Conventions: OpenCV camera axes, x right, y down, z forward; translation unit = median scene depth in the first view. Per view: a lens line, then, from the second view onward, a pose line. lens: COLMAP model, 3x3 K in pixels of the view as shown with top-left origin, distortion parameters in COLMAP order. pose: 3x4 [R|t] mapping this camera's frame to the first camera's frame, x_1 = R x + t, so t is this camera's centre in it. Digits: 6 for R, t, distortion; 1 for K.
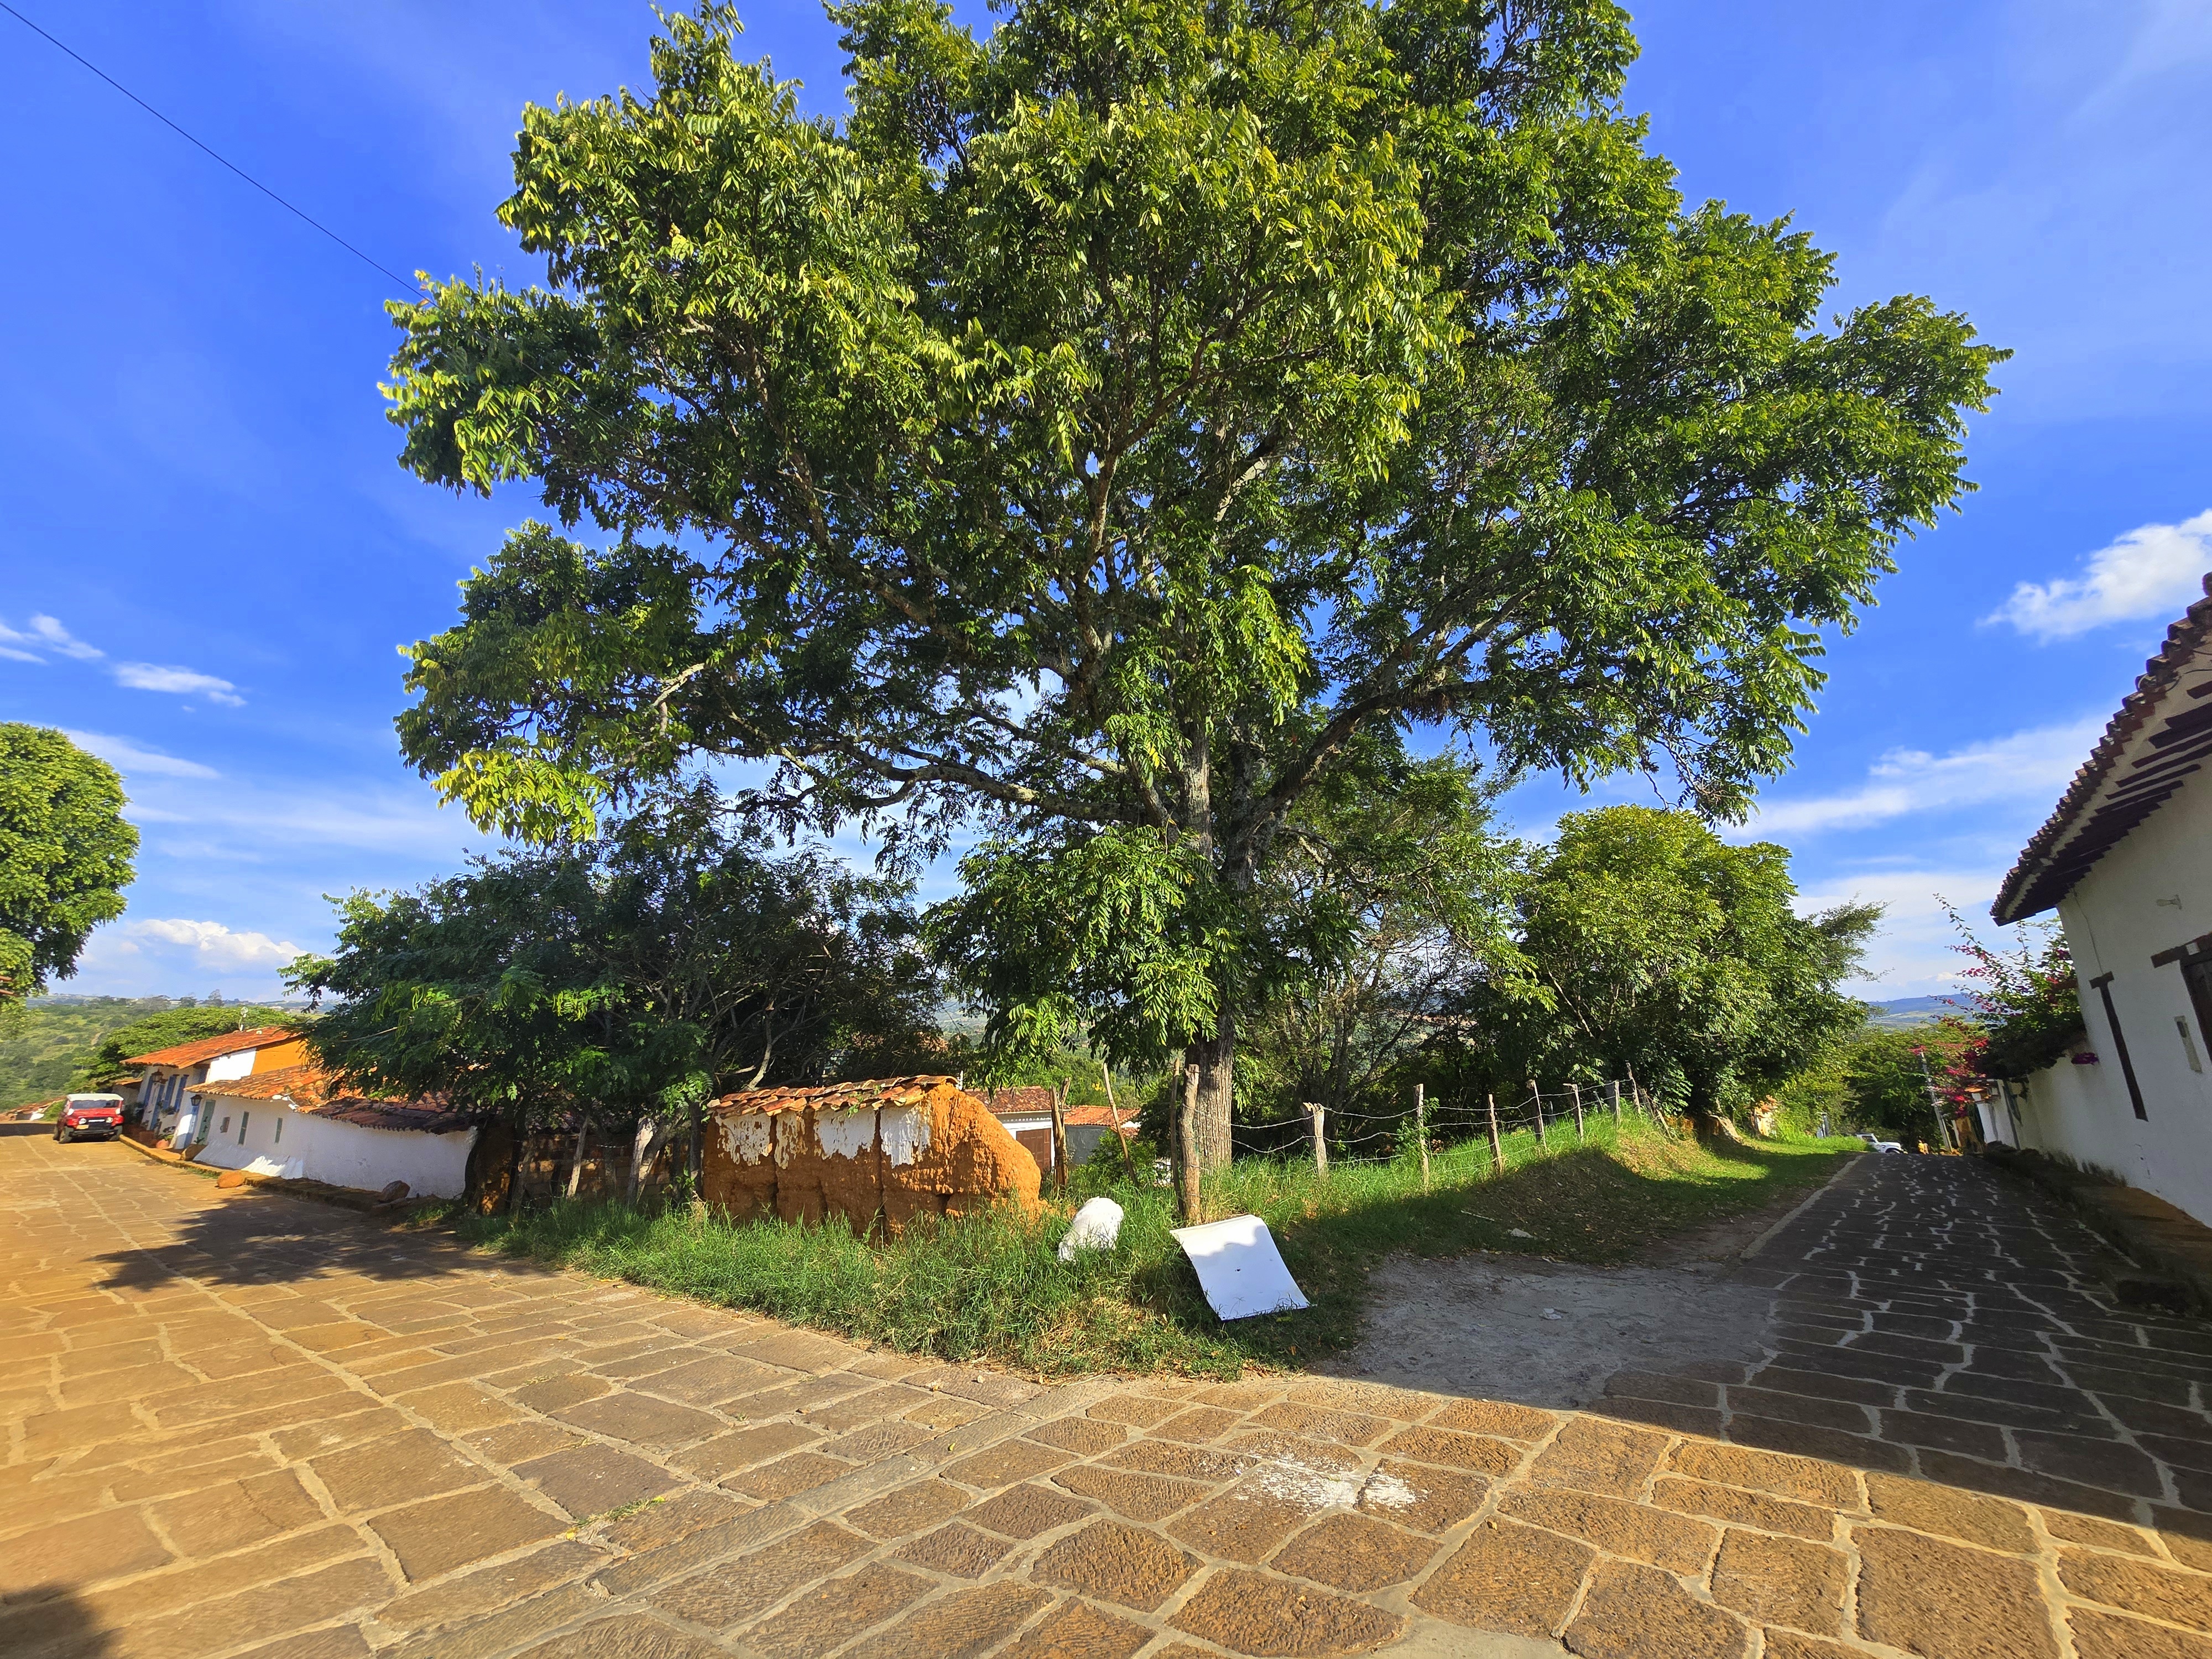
lens RADIAL K [[909.3, 0, 1113.6], [0, 909.3, 819.7], [0, 0, 1]] dist [-0.004103, -0.000116]
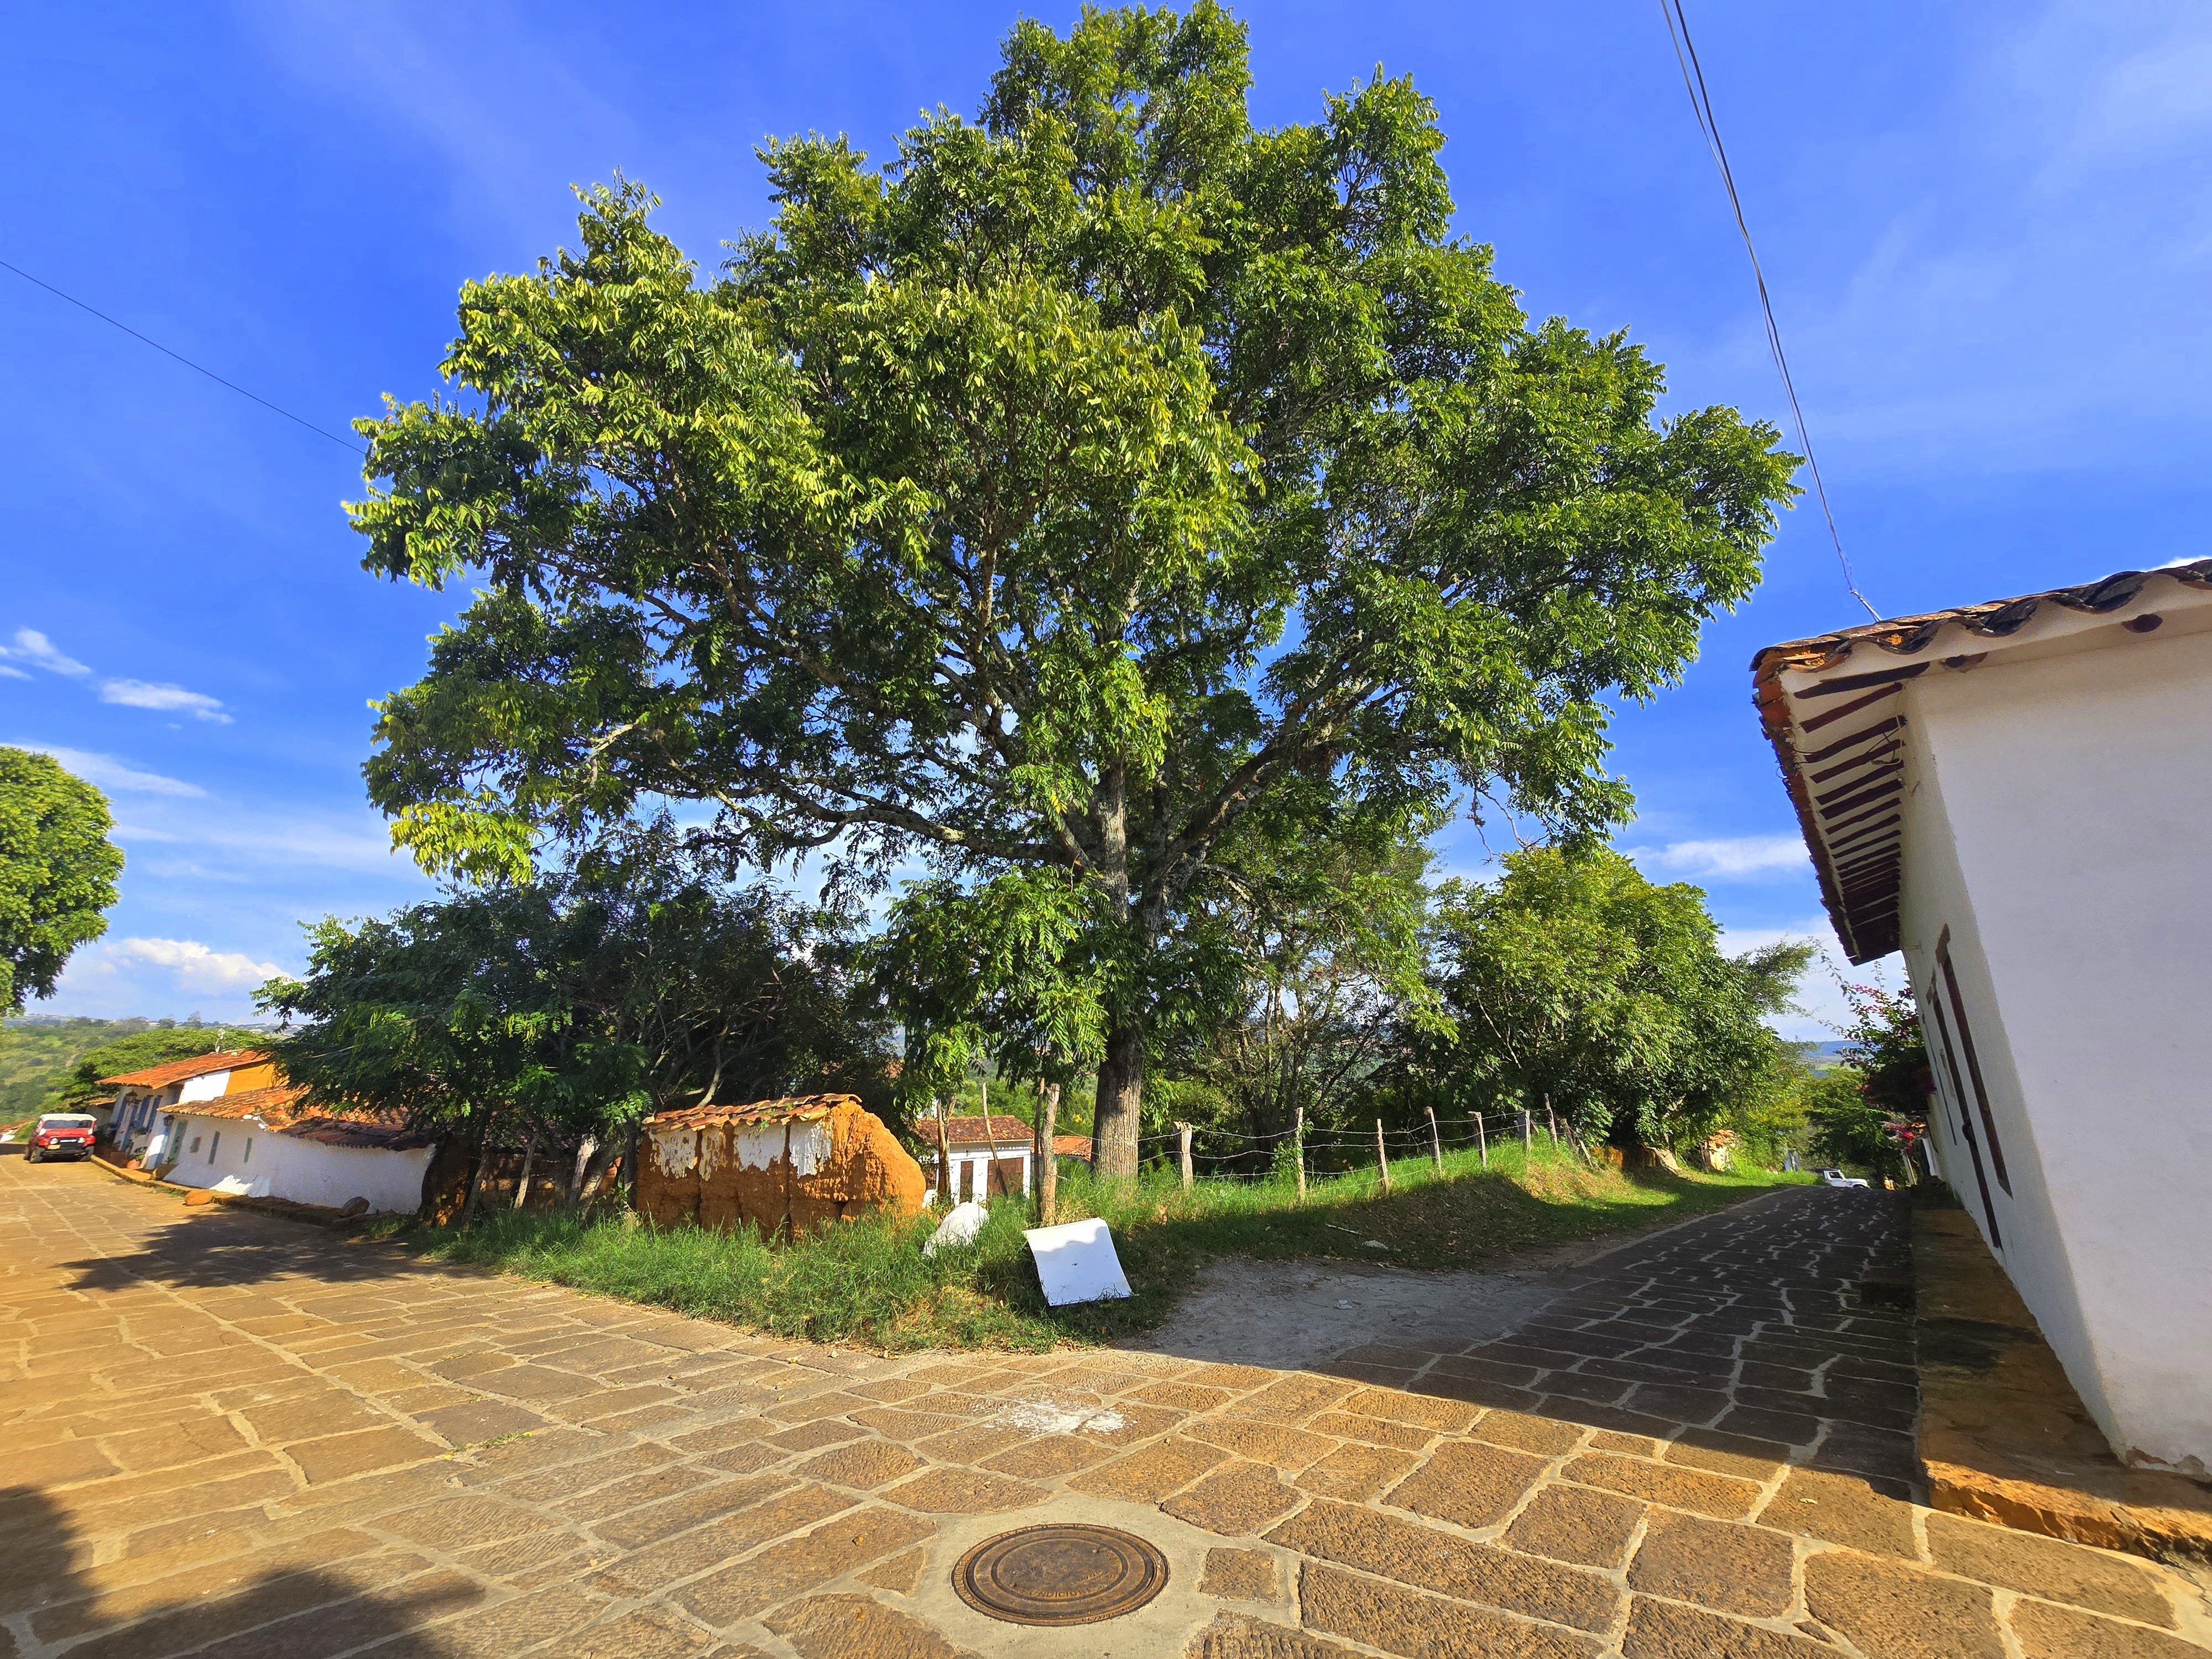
lens RADIAL K [[902.1, 0, 1106.0], [0, 902.1, 820.1], [0, 0, 1]] dist [-0.003296, -0.000110]
pose [[0.999924, 0.010608, 0.006244, 0.095631], [-0.010395, 0.999395, -0.033204, -0.014246], [-0.006592, 0.033136, 0.999429, -0.087514]]
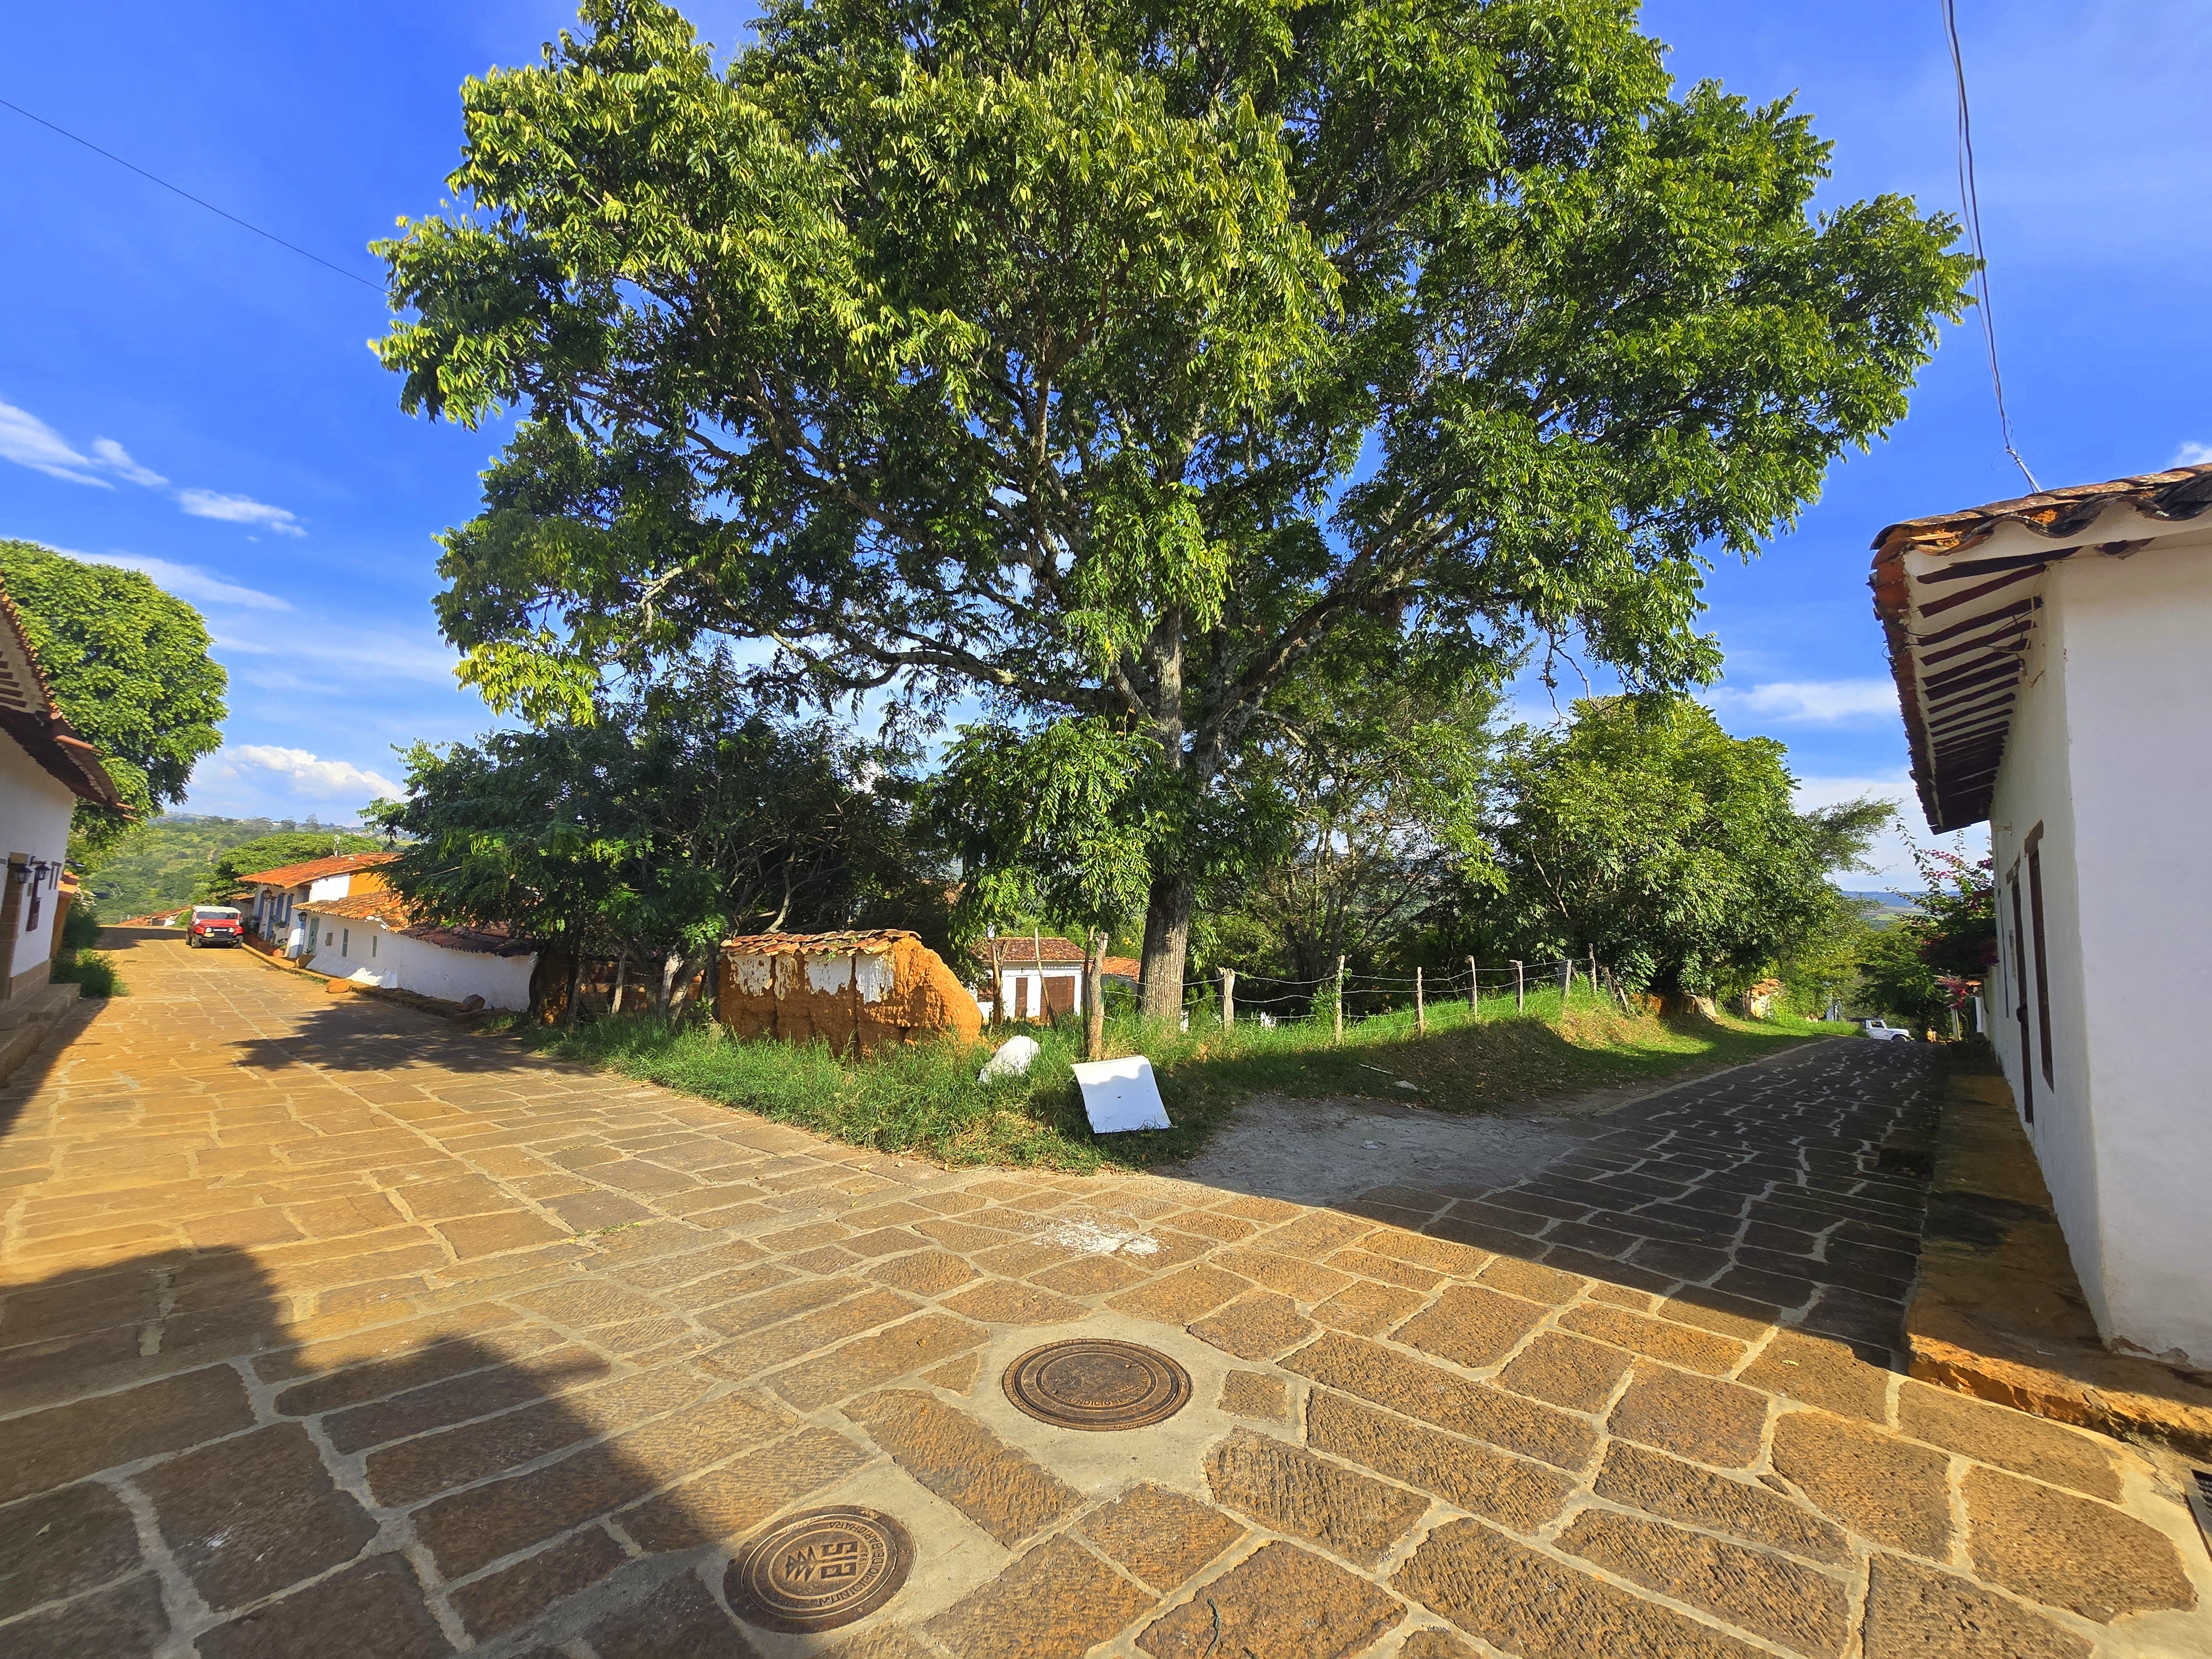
lens RADIAL K [[902.1, 0, 1106.0], [0, 902.1, 820.1], [0, 0, 1]] dist [-0.003296, -0.000110]
pose [[0.997995, 0.038923, -0.049906, 0.097202], [-0.030786, 0.987508, 0.154532, -0.035785], [0.055298, -0.152686, 0.986726, -0.084768]]
